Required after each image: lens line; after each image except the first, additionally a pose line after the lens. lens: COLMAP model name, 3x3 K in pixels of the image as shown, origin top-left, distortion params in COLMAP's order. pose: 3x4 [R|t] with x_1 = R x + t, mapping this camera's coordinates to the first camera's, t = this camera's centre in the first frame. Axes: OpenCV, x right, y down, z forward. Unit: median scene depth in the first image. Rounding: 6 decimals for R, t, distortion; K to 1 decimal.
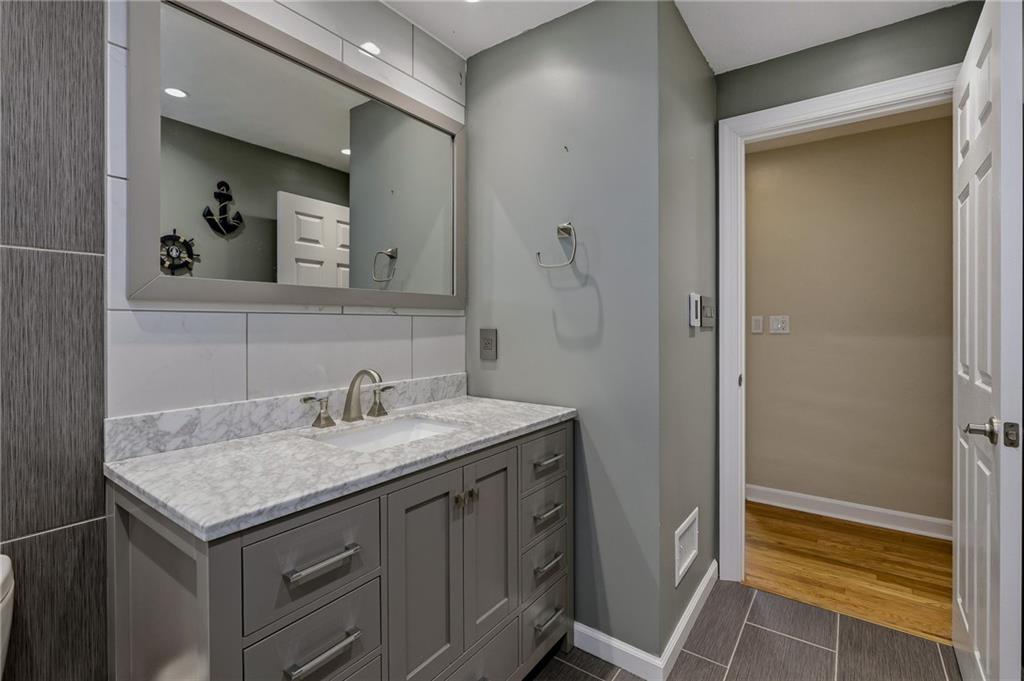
lens RADIAL K [[452.3, 0, 514.6], [0, 452.3, 325.1], [0, 0, 1]] dist [-0.002055, -0.000323]
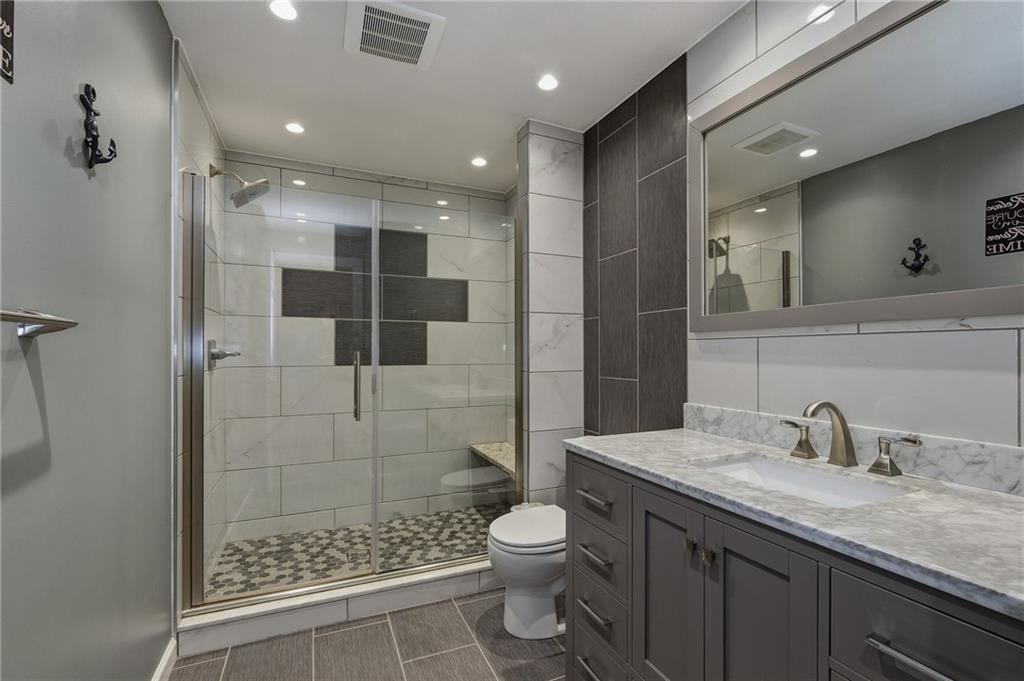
lens RADIAL K [[458.0, 0, 512.0], [0, 458.0, 340.5], [0, 0, 1]] dist [-0.001945, -0.000595]
pose [[-0.492257, -0.014883, -0.870322, 0.751436], [0.005047, 0.999788, -0.019952, 0.001512], [0.870435, -0.014214, -0.492078, 1.028859]]
